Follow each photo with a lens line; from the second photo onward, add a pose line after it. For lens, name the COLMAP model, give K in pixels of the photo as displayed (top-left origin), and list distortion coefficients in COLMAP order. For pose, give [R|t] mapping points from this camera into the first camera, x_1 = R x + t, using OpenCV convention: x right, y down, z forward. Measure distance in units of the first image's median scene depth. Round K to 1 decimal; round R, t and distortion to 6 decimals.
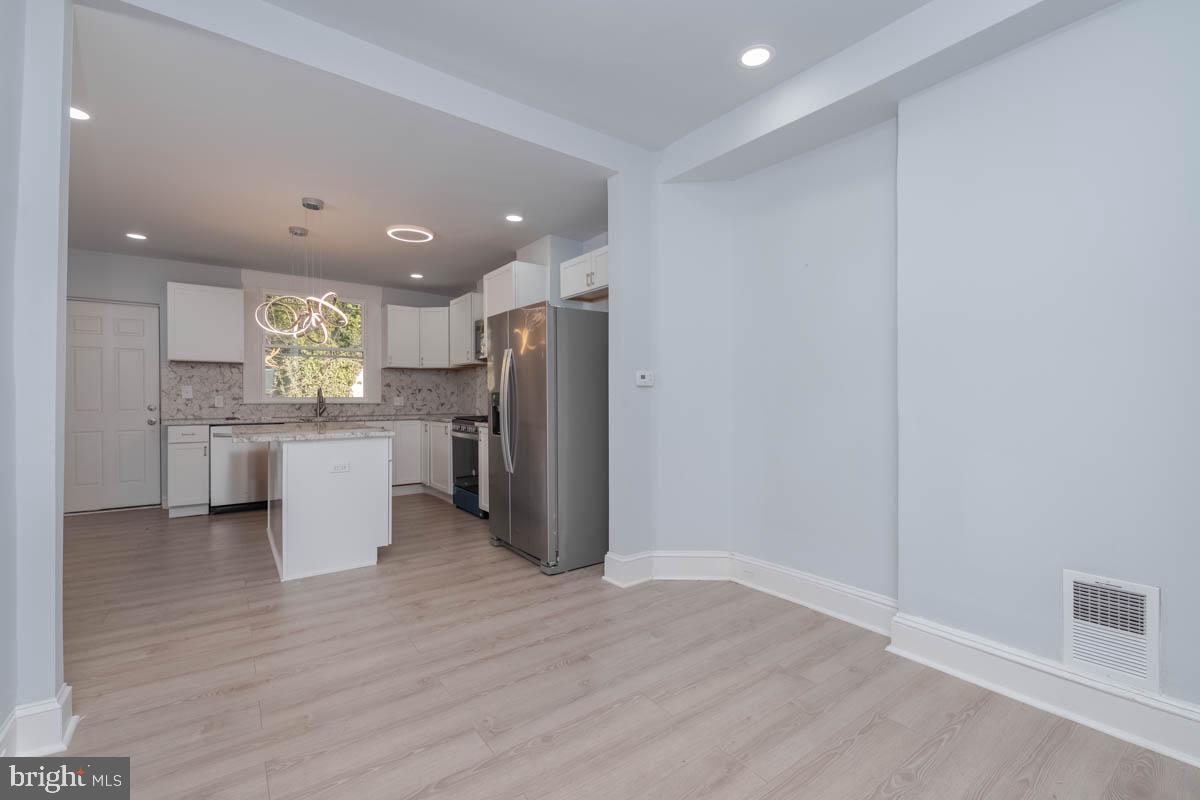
lens RADIAL K [[512.3, 0, 613.8], [0, 512.3, 399.7], [0, 0, 1]] dist [0.000587, -0.000016]
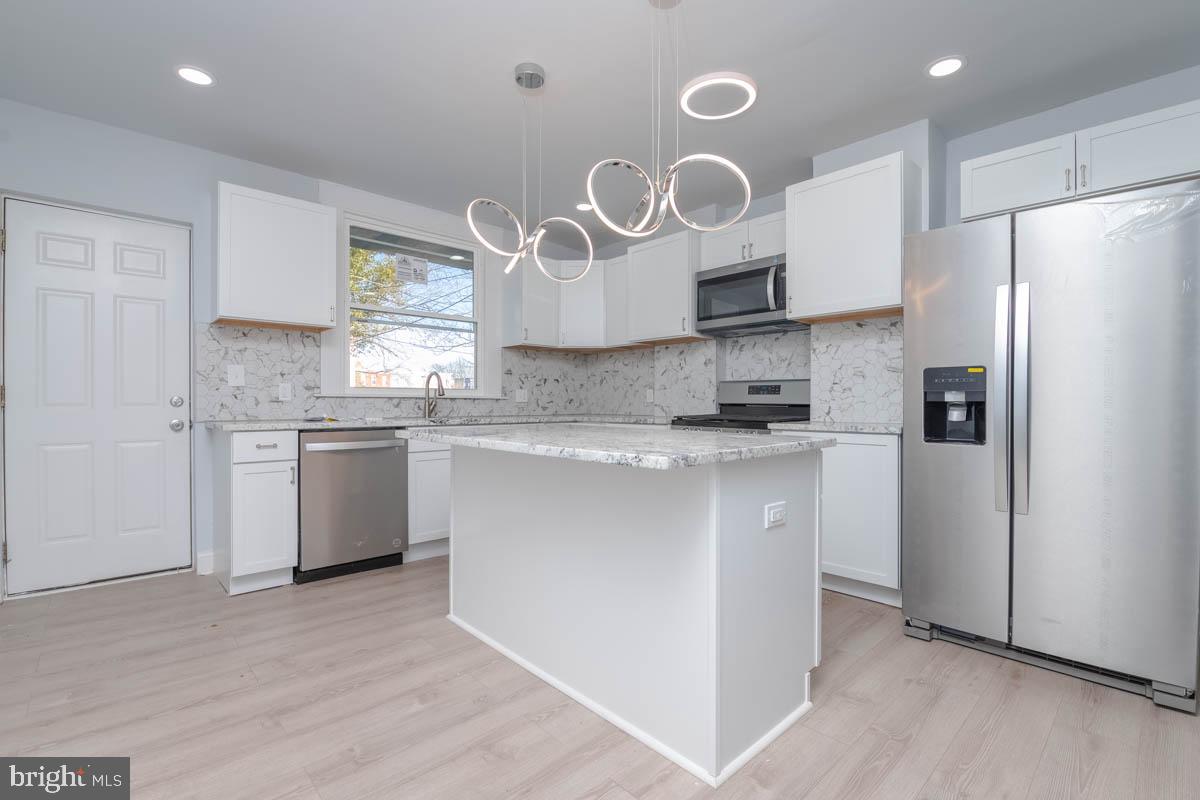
lens RADIAL K [[530.1, 0, 616.4], [0, 530.1, 405.9], [0, 0, 1]] dist [0.000137, -0.009435]
pose [[0.993020, 0.000224, 0.117948, -0.460763], [-0.000343, 0.999999, 0.000986, 0.019516], [-0.117948, -0.001020, 0.993019, 0.335309]]
